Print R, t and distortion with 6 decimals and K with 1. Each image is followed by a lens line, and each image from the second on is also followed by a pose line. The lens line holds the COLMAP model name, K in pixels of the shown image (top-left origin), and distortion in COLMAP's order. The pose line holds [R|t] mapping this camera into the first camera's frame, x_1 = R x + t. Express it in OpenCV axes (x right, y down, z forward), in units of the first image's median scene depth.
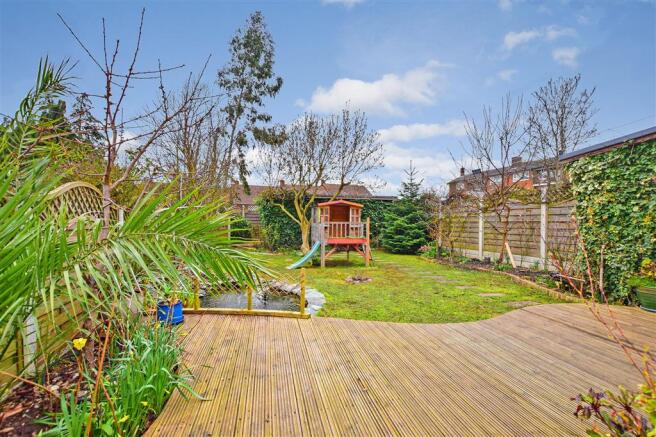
lens RADIAL K [[296.9, 0, 328.5], [0, 296.9, 218.7], [0, 0, 1]] dist [-0.015804, -0.000111]
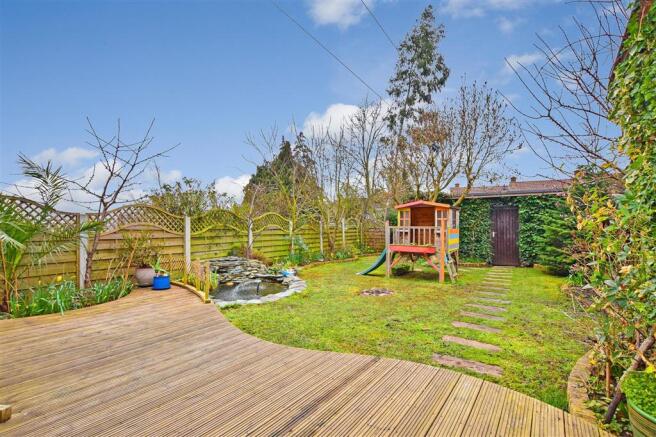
lens RADIAL K [[307.1, 0, 327.2], [0, 307.1, 220.9], [0, 0, 1]] dist [-0.032584, -0.000153]
pose [[0.670932, -0.009898, -0.741453, 0.504569], [0.003492, 0.999942, -0.010188, 0.002970], [0.741510, 0.004246, 0.670928, 0.211747]]
